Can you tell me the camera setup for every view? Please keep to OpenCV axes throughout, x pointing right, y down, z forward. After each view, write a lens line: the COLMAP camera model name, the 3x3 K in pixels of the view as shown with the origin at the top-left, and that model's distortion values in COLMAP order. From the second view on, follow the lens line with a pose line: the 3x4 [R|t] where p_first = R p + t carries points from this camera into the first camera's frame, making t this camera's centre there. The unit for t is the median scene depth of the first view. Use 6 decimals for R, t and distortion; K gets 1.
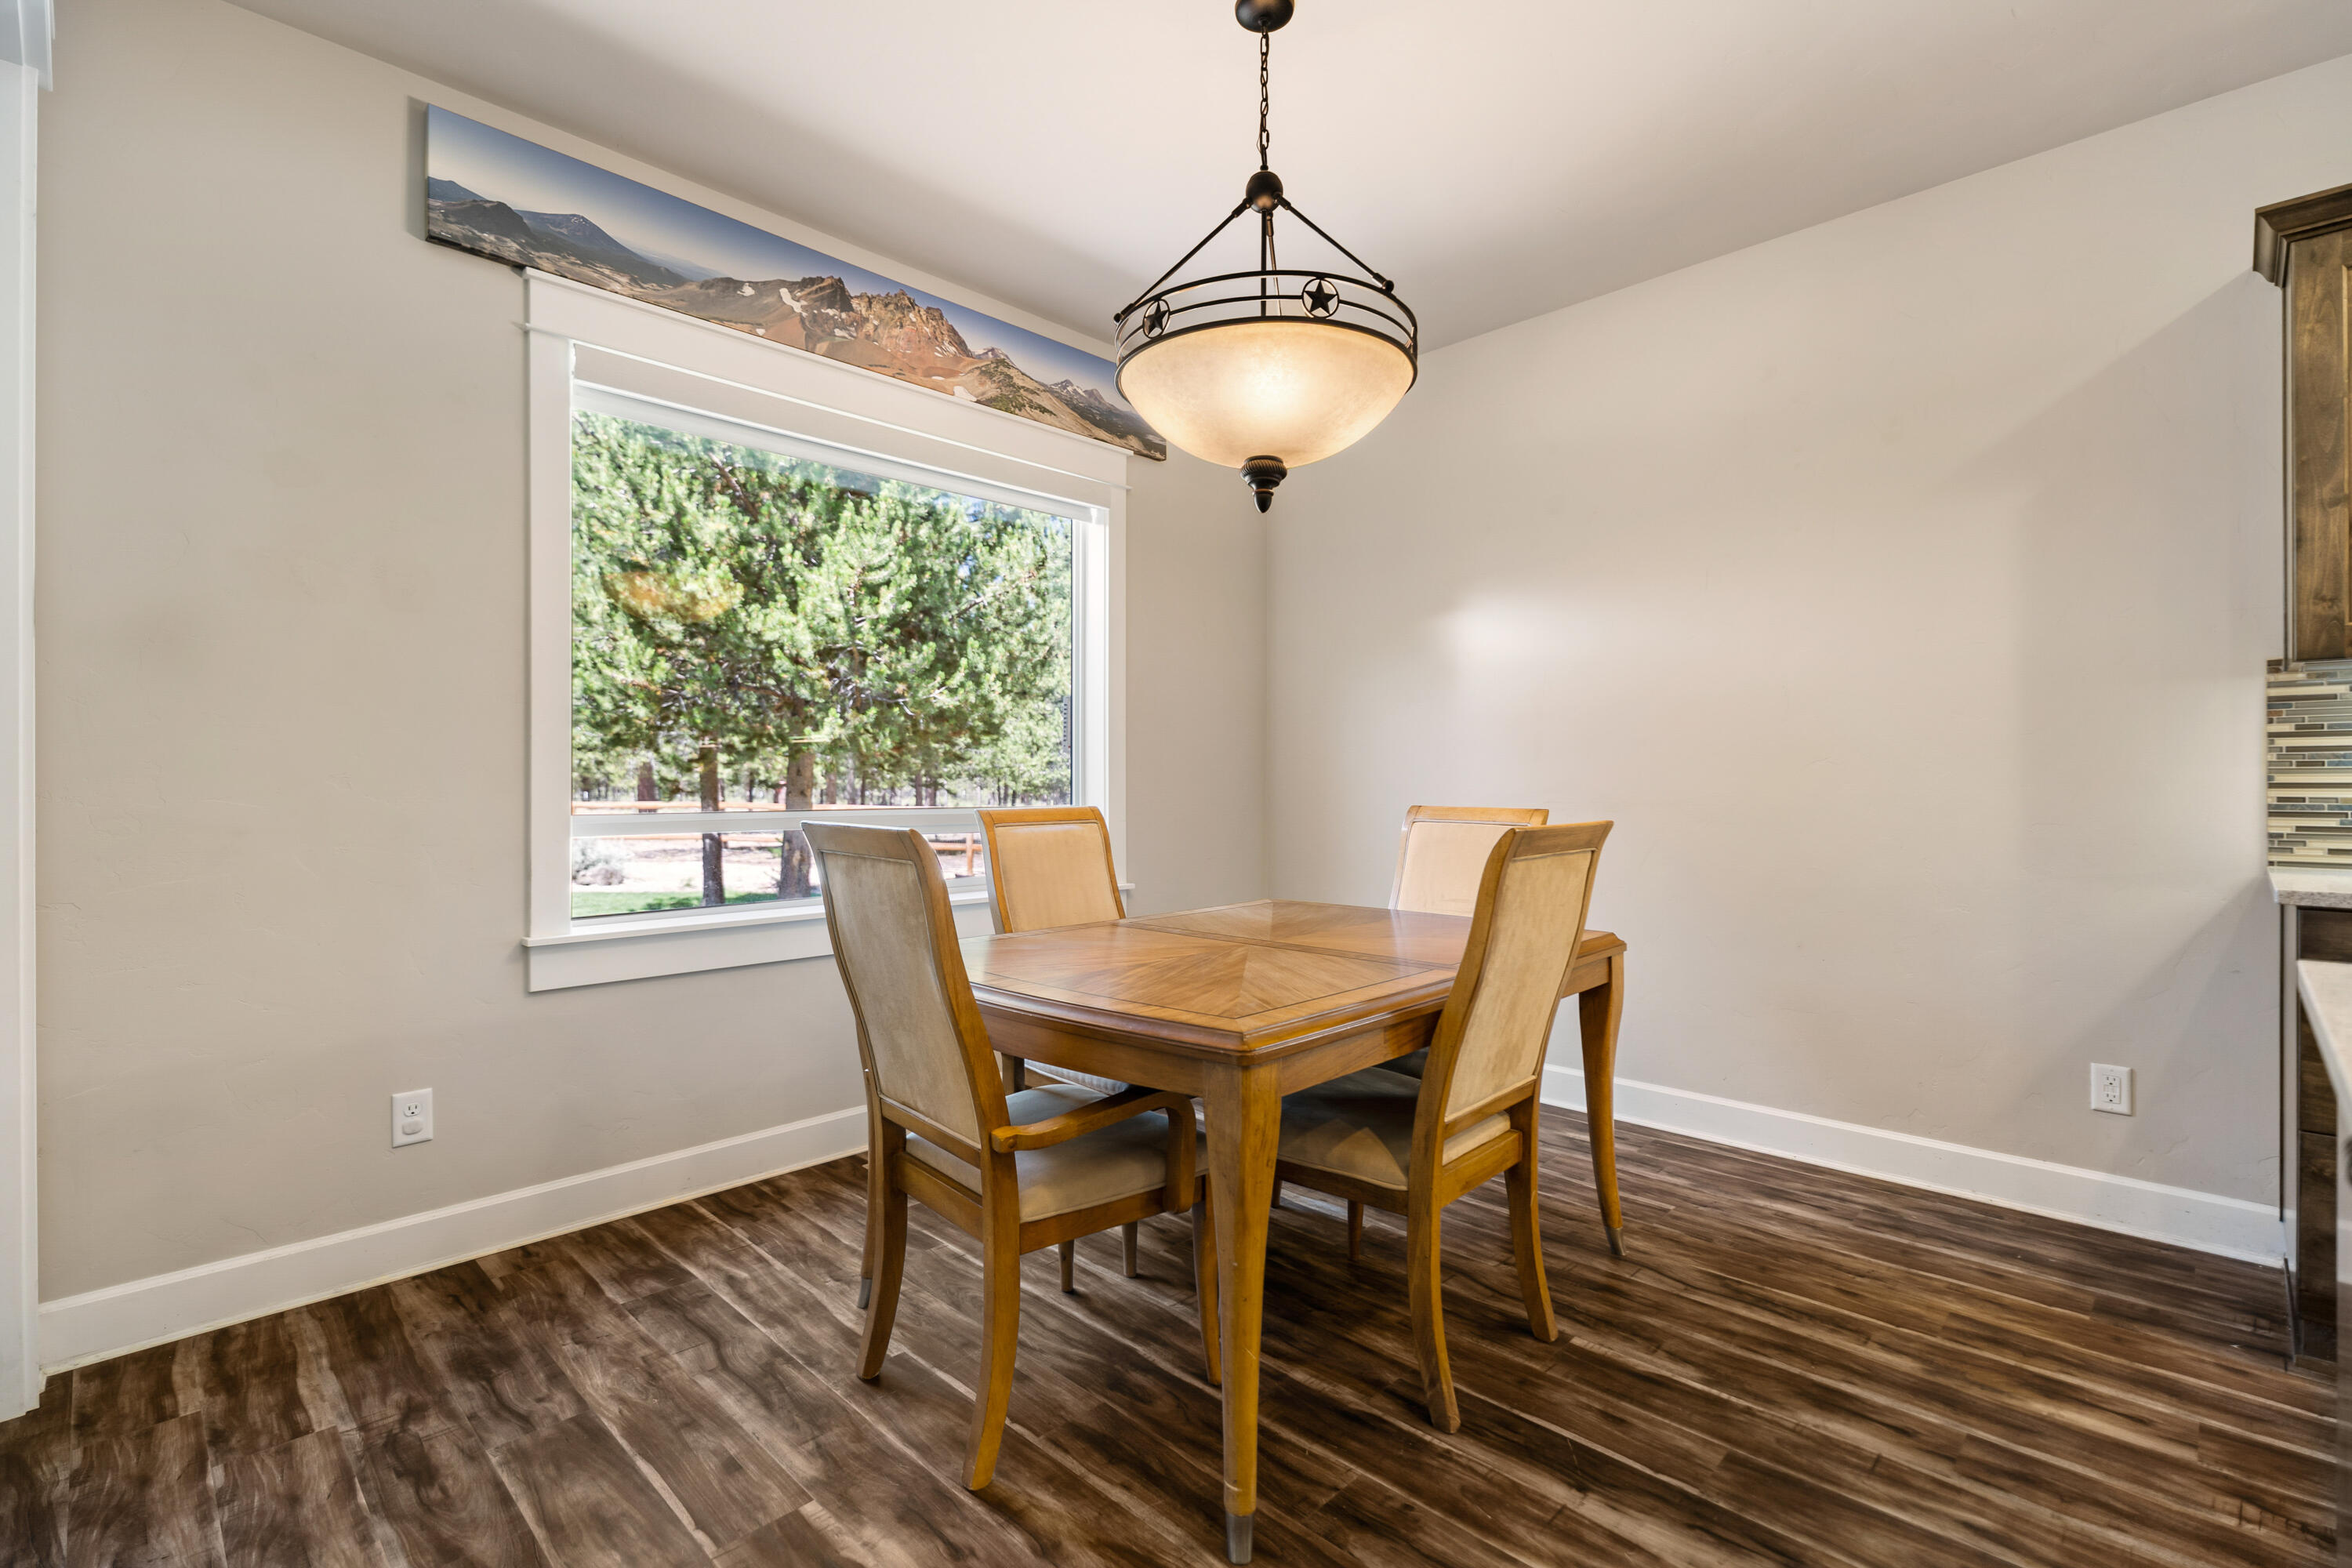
lens RADIAL K [[1056.5, 0, 1188.4], [0, 1056.5, 779.1], [0, 0, 1]] dist [-0.000276, -0.000671]
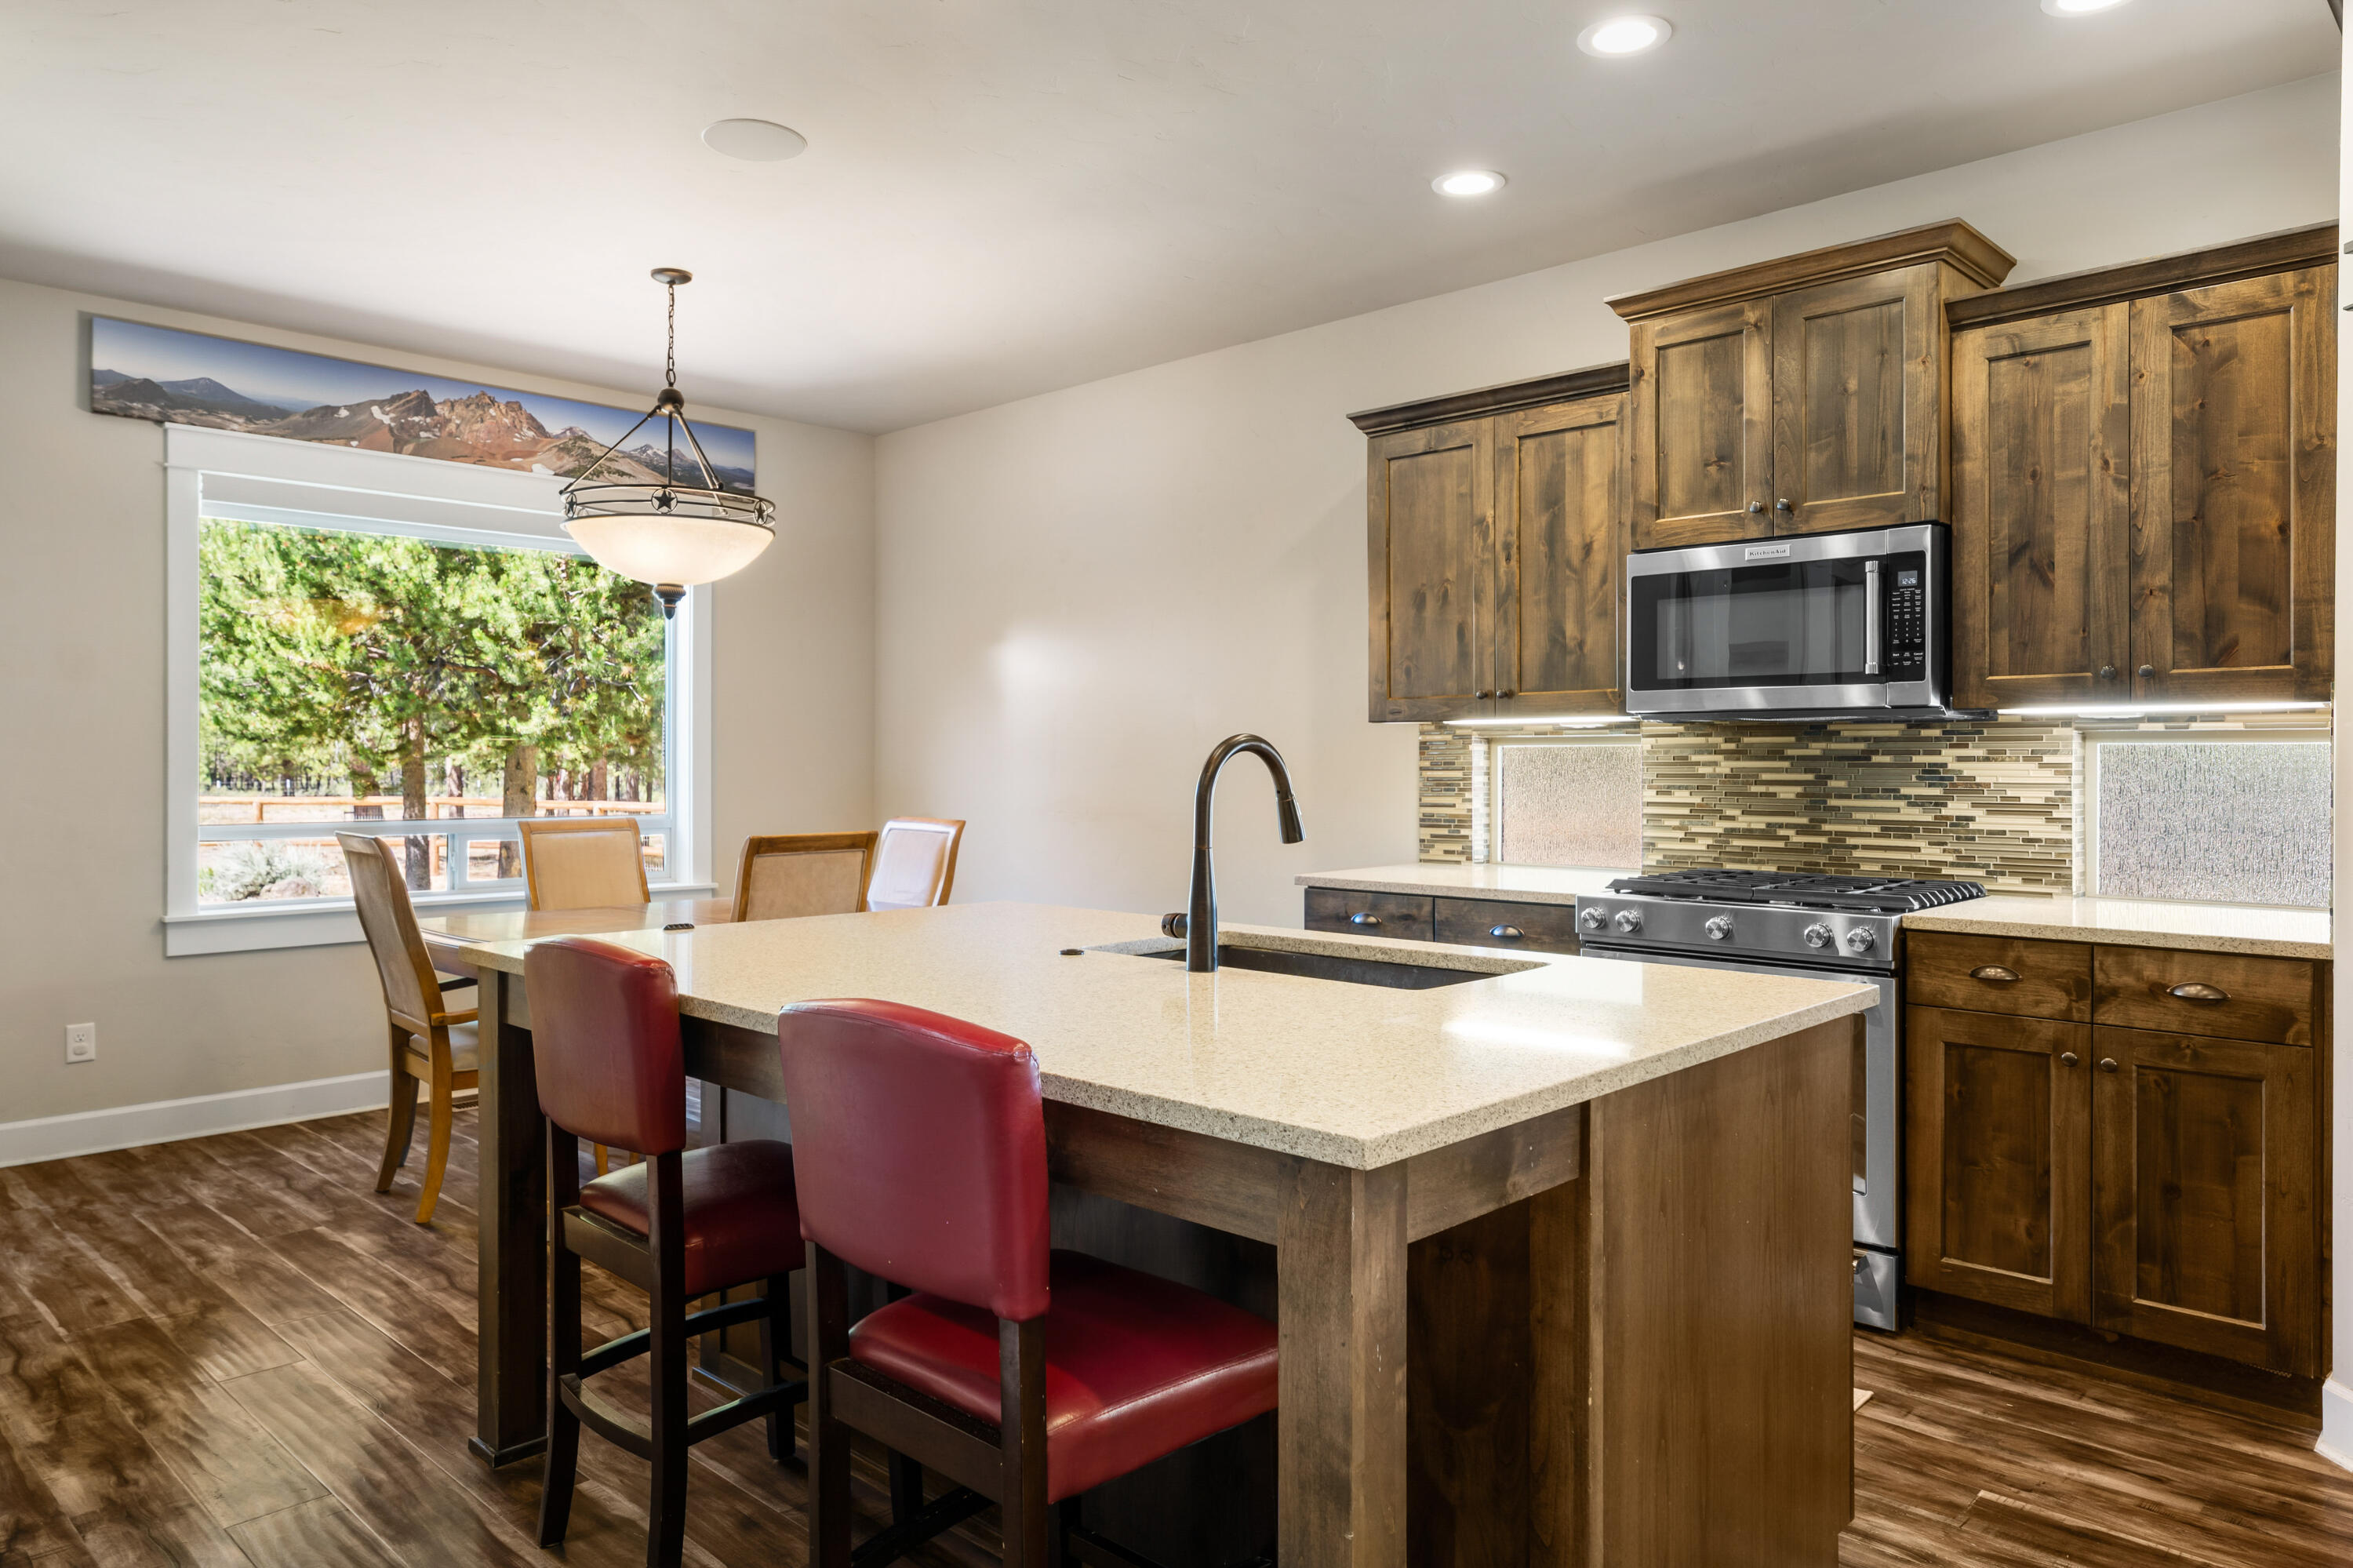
lens RADIAL K [[1497.0, 0, 1181.4], [0, 1497.0, 758.5], [0, 0, 1]] dist [-0.013206, 0.007467]
pose [[0.999806, 0.000604, 0.019707, 0.663899], [-0.000570, 0.999998, -0.001742, -0.051396], [-0.019708, 0.001731, 0.999804, -0.972169]]
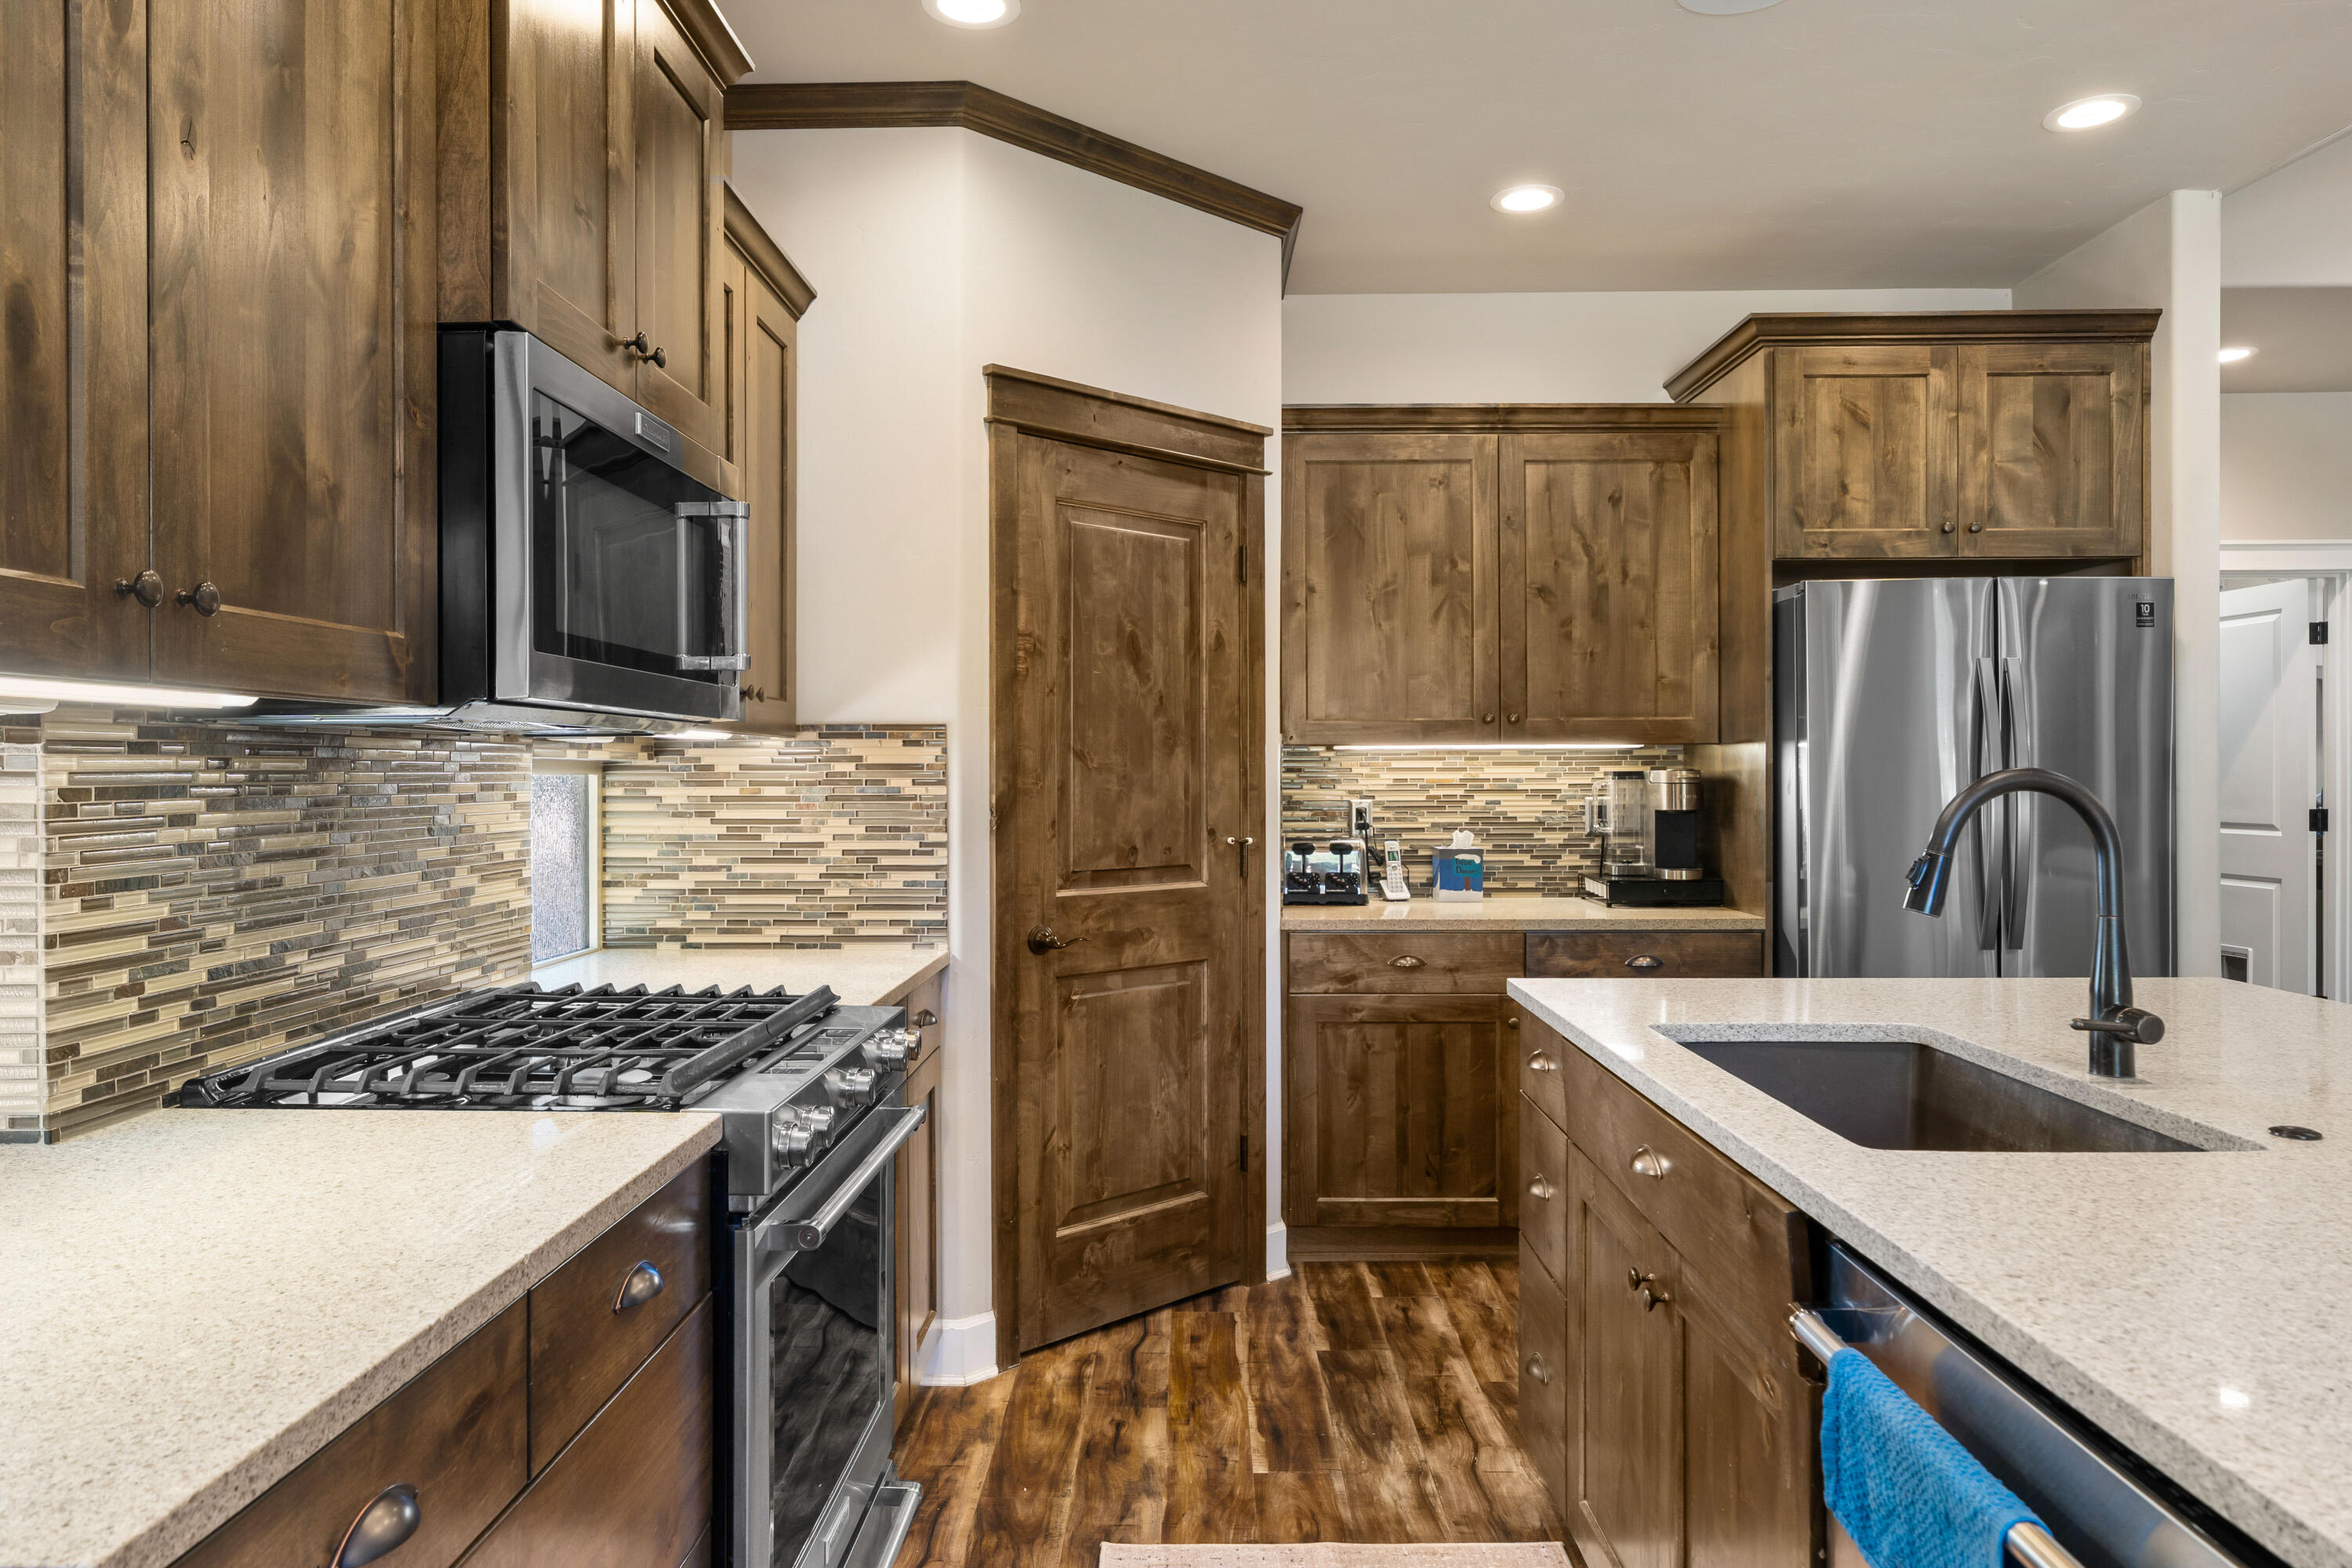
lens RADIAL K [[1496.3, 0, 1174.1], [0, 1496.3, 778.6], [0, 0, 1]] dist [-0.013206, 0.007467]
pose [[-0.691390, -0.001648, 0.722479, 0.477565], [0.003307, 0.999980, 0.005446, -0.070273], [-0.722474, 0.006155, -0.691371, 0.855685]]
